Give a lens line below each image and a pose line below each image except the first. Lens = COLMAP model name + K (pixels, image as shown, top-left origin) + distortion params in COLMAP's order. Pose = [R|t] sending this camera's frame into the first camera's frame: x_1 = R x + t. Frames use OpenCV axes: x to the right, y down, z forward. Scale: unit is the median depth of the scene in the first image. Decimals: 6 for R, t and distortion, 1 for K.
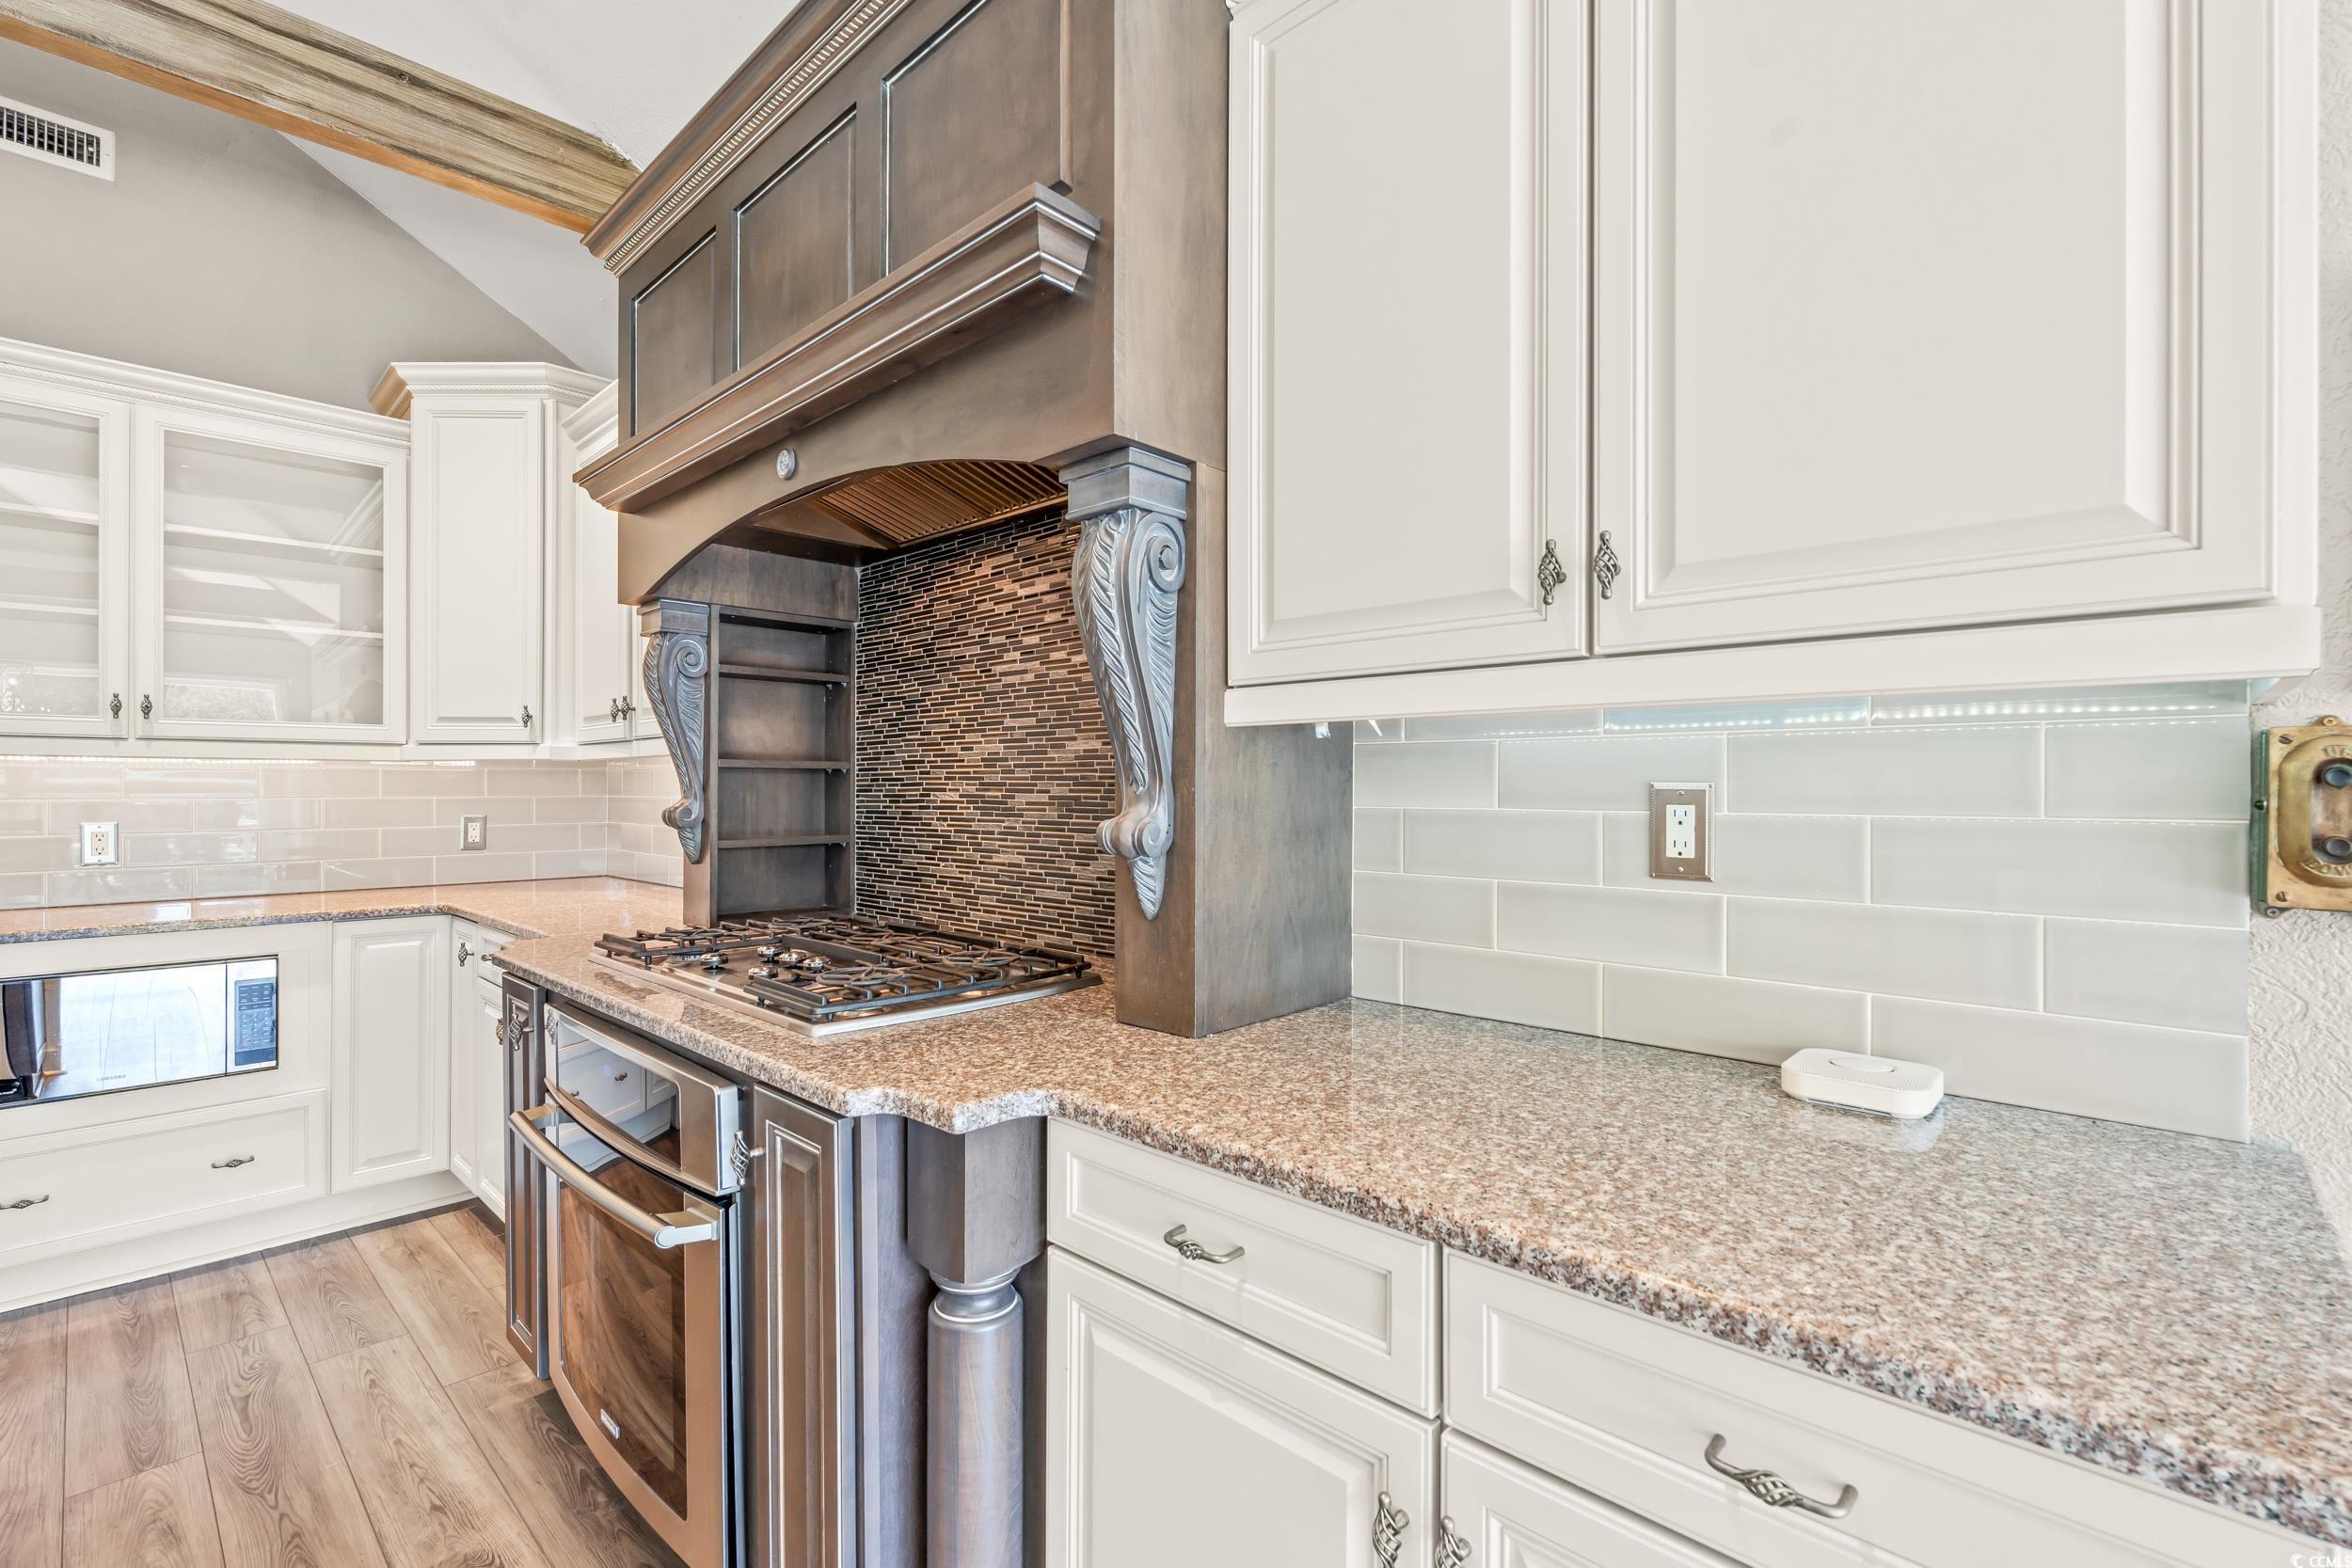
lens RADIAL K [[1036.6, 0, 1179.4], [0, 1036.6, 789.0], [0, 0, 1]] dist [0.000259, -0.000242]
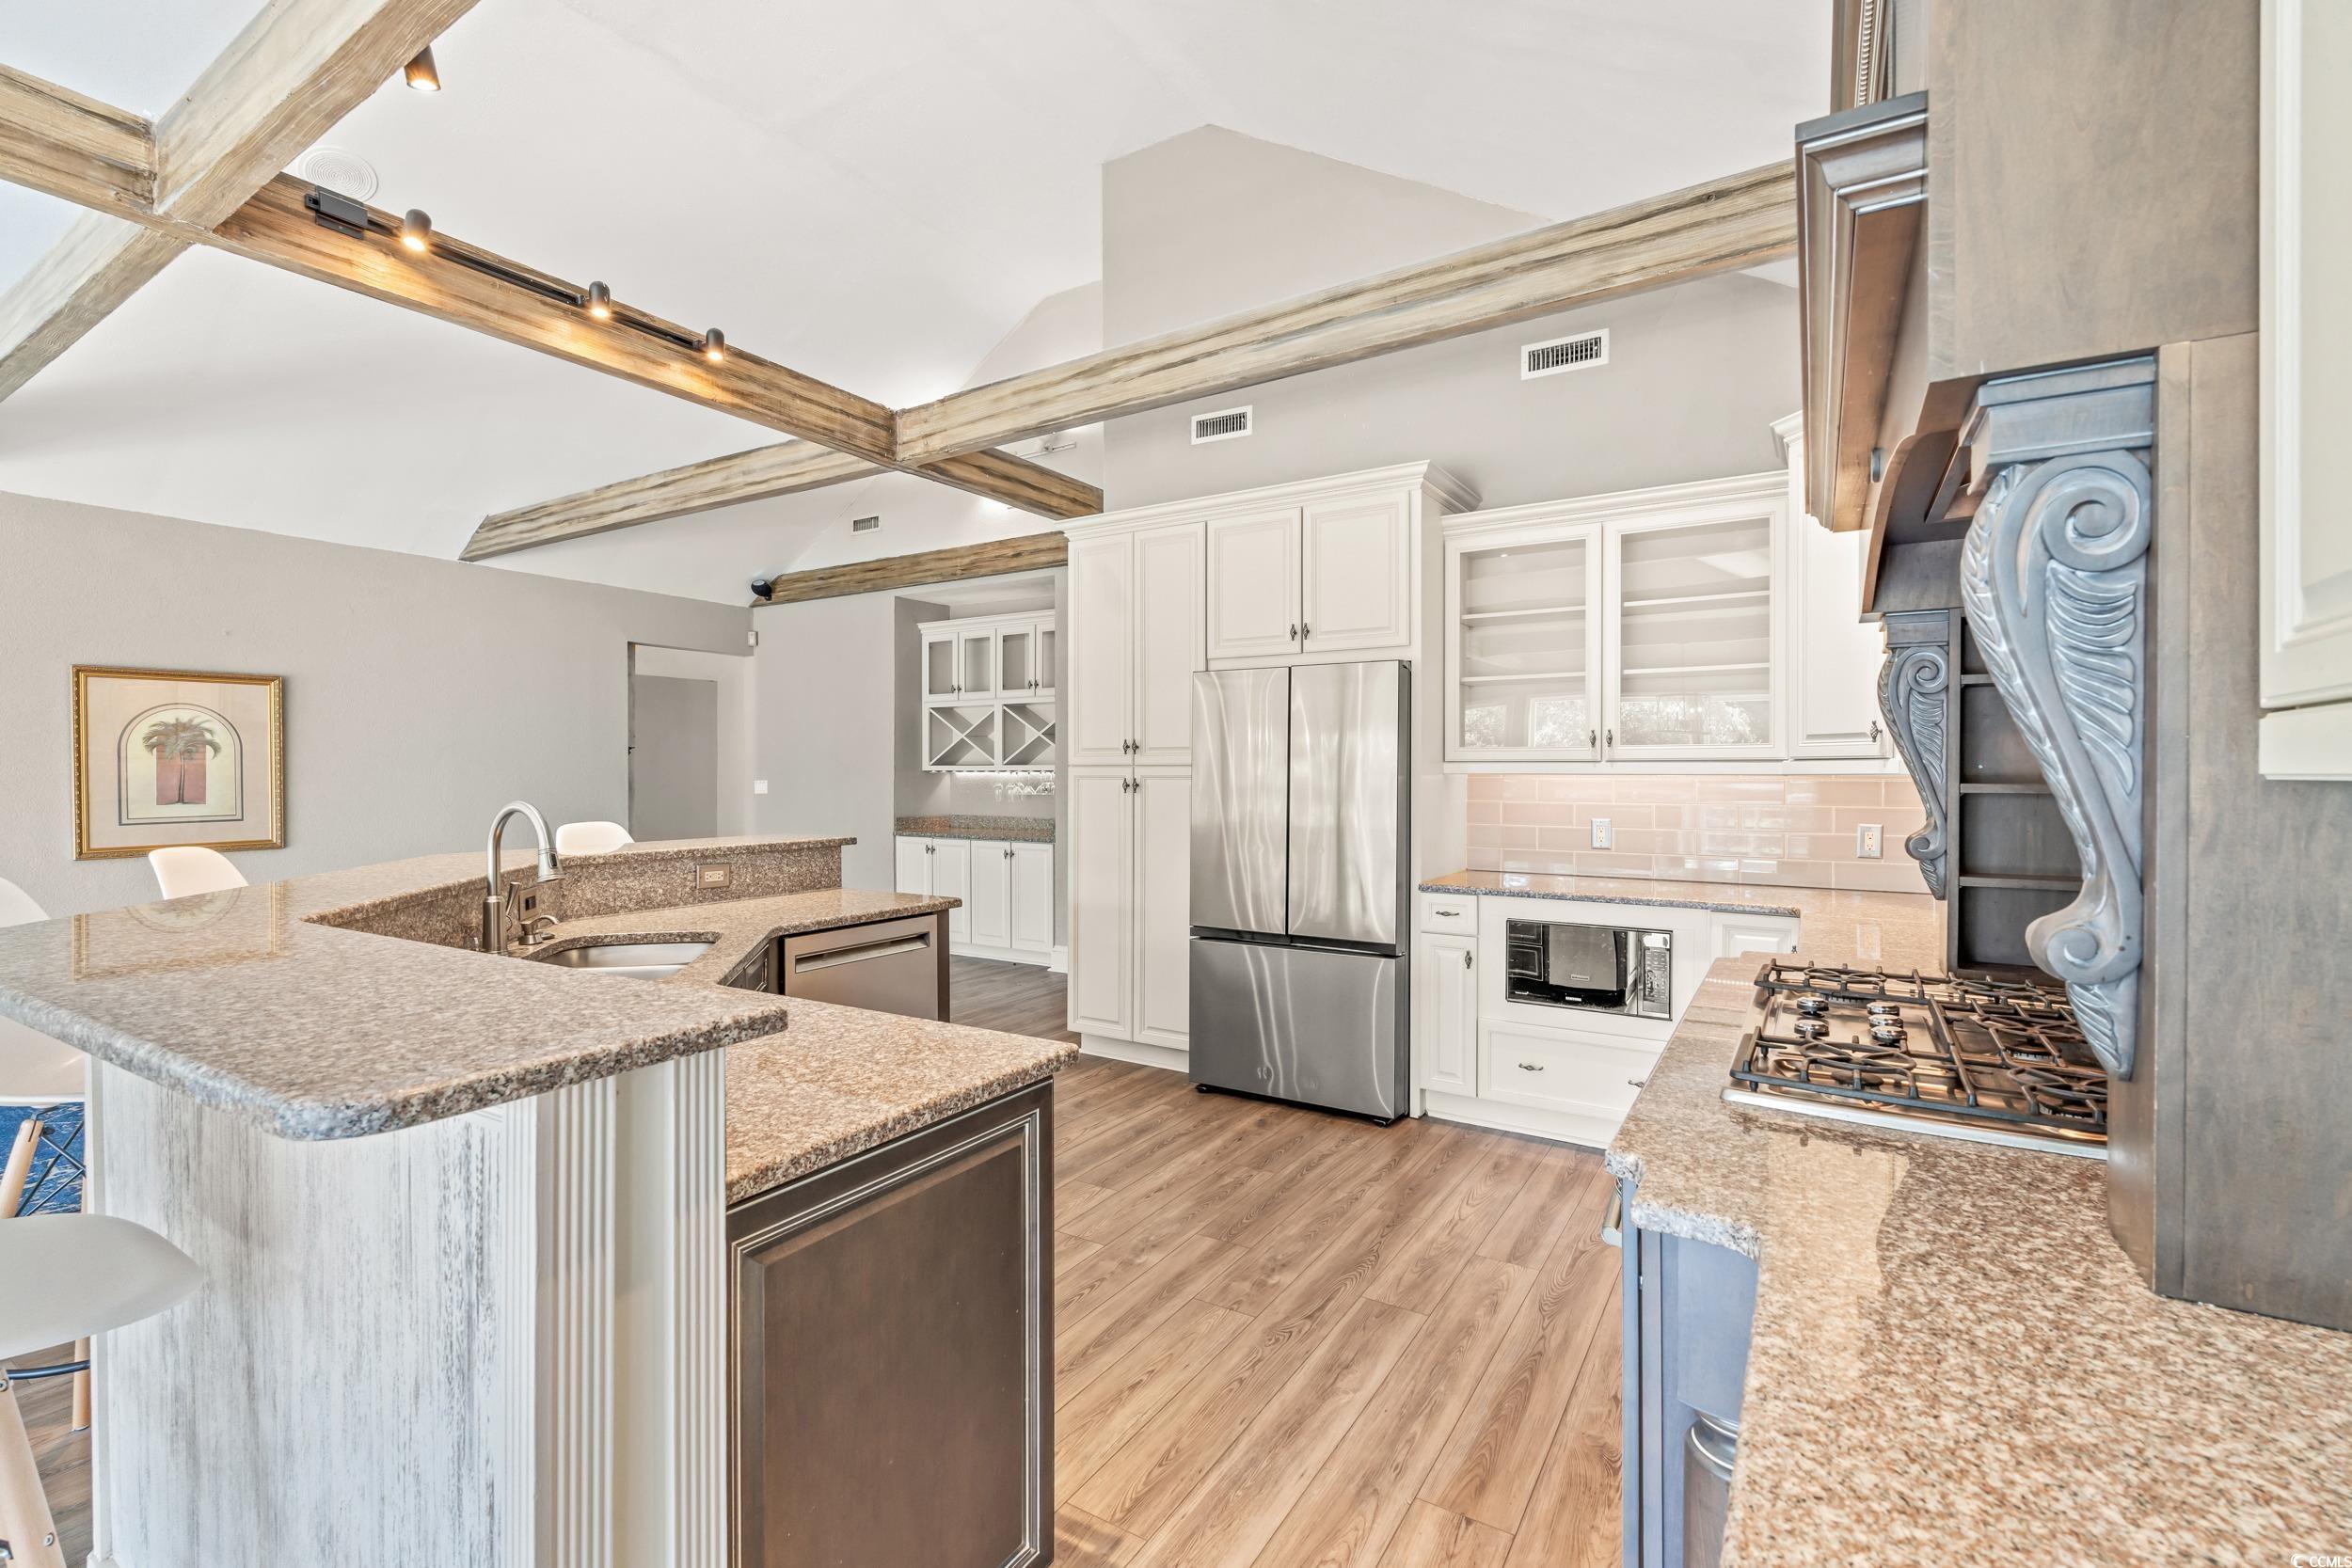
lens RADIAL K [[1036.6, 0, 1177.9], [0, 1036.6, 779.2], [0, 0, 1]] dist [0.000259, -0.000242]
pose [[0.198353, 0.008071, -0.980097, 0.480673], [-0.003970, 0.999965, 0.007431, -0.062084], [0.980123, 0.002417, 0.198378, 0.305937]]
